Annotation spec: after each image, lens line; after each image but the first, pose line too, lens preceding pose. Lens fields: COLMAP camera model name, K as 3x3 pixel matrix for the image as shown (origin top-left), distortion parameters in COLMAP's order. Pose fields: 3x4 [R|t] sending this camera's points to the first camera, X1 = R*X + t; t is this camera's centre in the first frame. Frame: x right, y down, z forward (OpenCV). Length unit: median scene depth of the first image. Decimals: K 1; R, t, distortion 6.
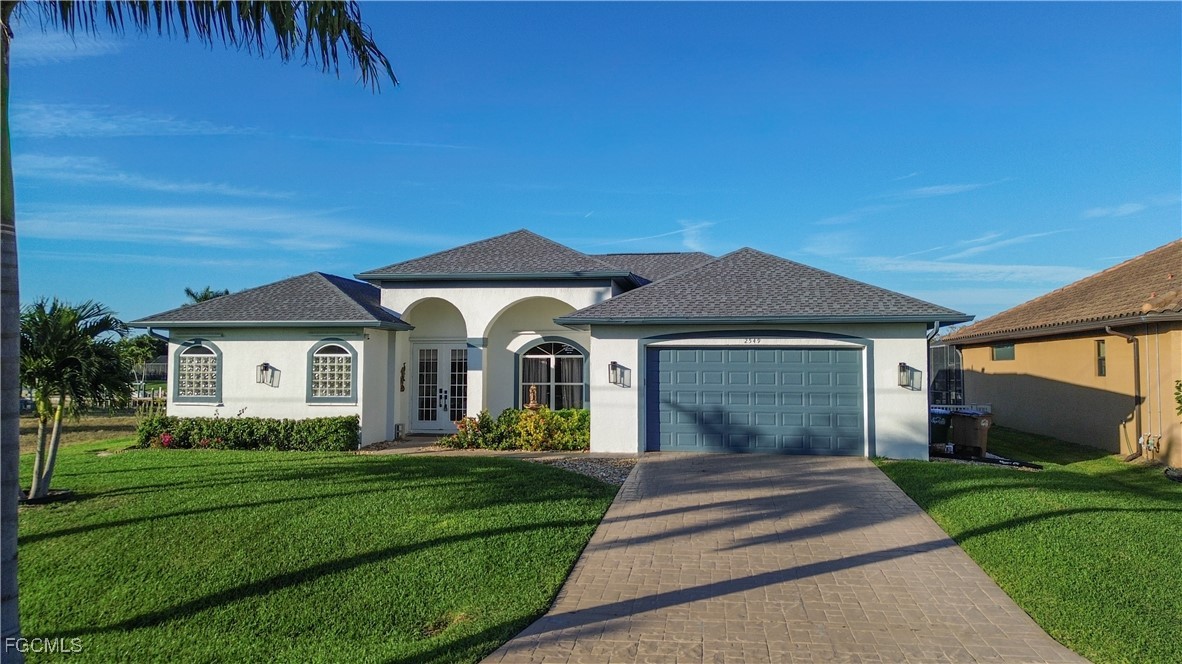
lens RADIAL K [[834.6, 0, 598.0], [0, 834.6, 333.6], [0, 0, 1]] dist [0.100955, -0.079972]
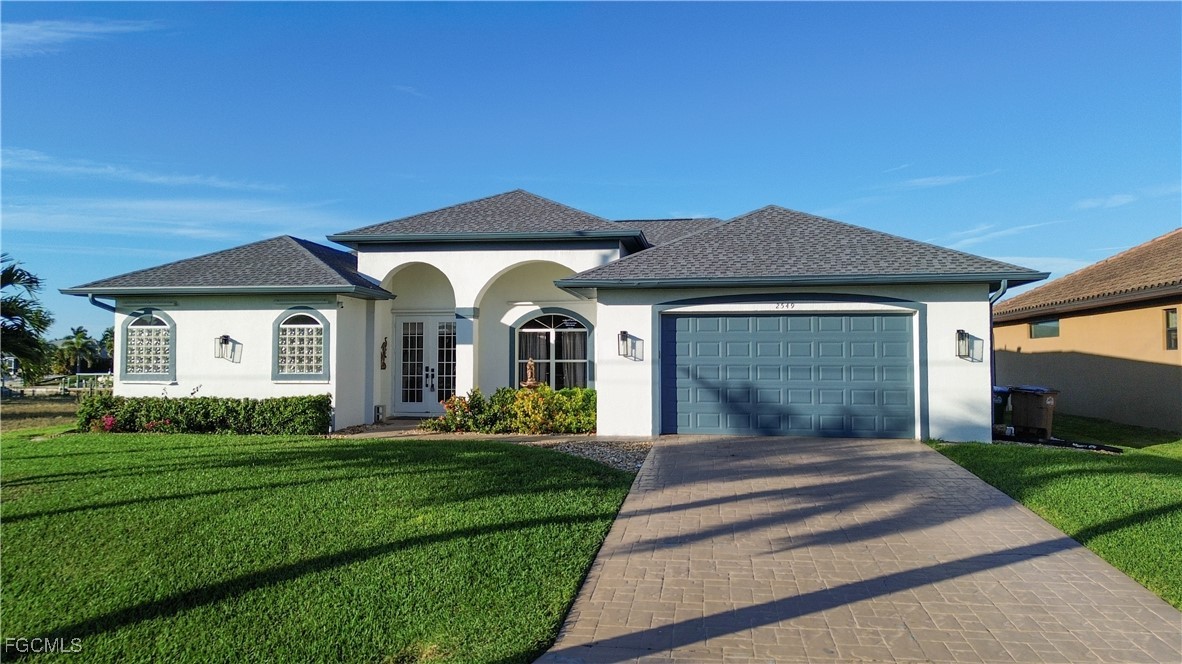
lens RADIAL K [[834.6, 0, 598.0], [0, 834.6, 333.6], [0, 0, 1]] dist [0.100955, -0.079972]
pose [[0.999992, -0.002055, 0.003466, -0.010066], [0.002024, 0.999957, 0.009104, 0.026017], [-0.003485, -0.009097, 0.999953, 0.122375]]
